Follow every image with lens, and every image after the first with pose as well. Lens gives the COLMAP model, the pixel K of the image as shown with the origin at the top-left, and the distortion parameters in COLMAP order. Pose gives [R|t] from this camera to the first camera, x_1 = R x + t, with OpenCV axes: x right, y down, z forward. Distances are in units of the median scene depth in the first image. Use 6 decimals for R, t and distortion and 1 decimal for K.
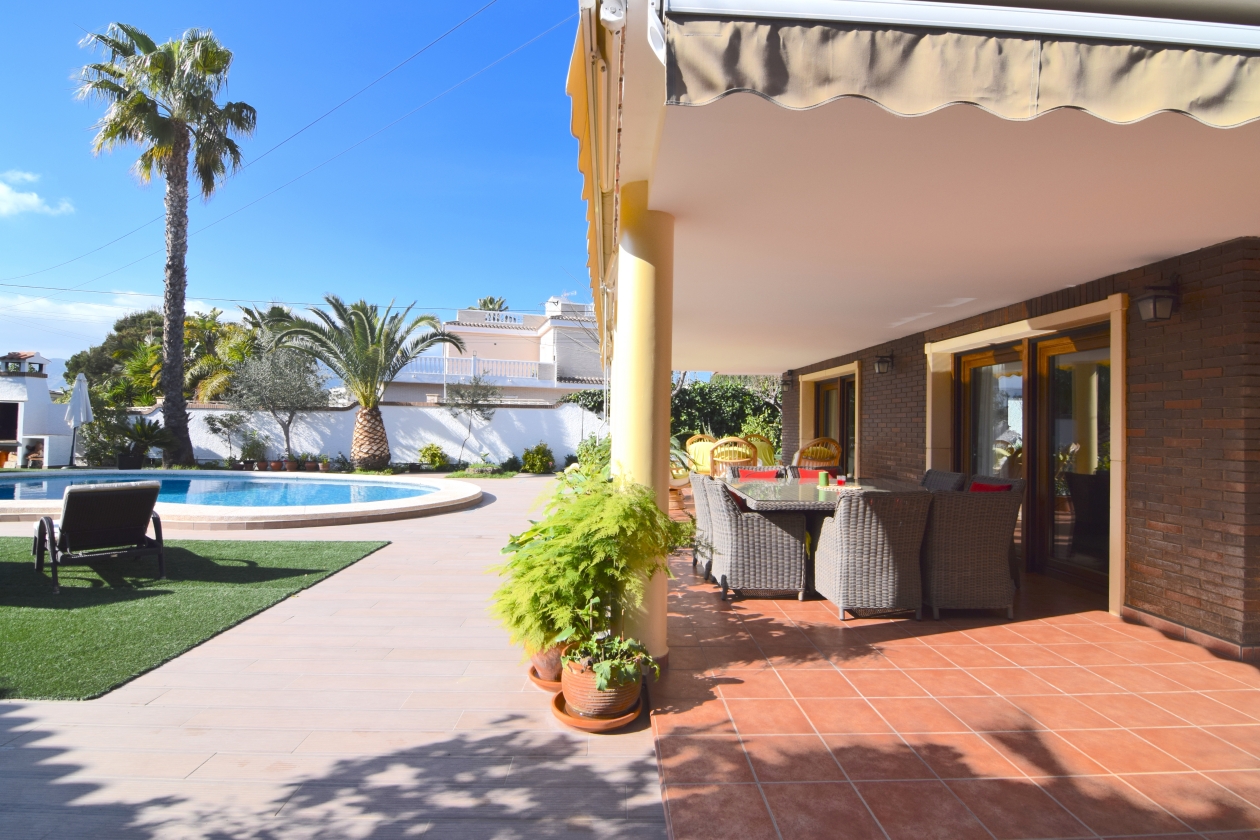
lens RADIAL K [[607.7, 0, 632.2], [0, 607.7, 411.3], [0, 0, 1]] dist [-0.005645, -0.010302]
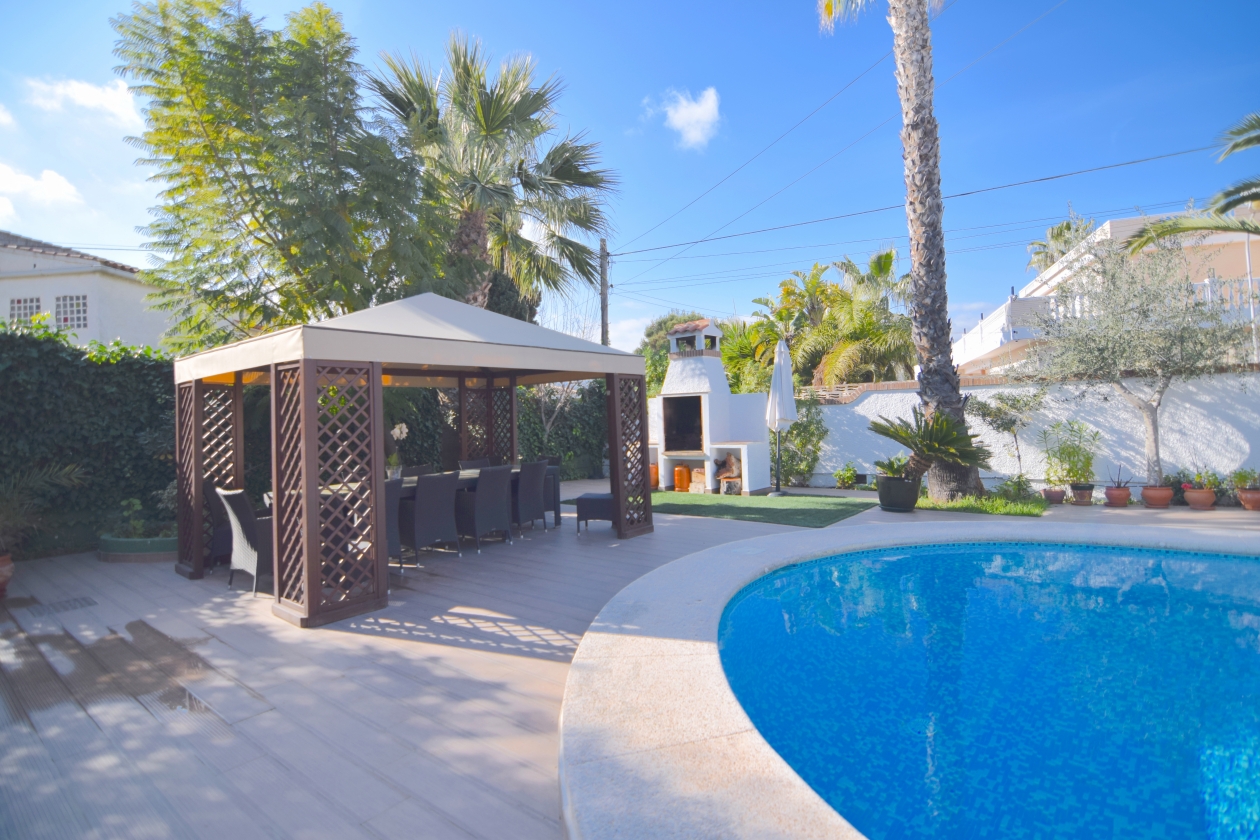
lens RADIAL K [[607.7, 0, 629.9], [0, 607.7, 413.7], [0, 0, 1]] dist [-0.005645, -0.010302]
pose [[0.770454, -0.047873, -0.635696, -1.343932], [0.065179, 0.997866, 0.003849, -0.003968], [0.634155, -0.044400, 0.771930, 0.867874]]
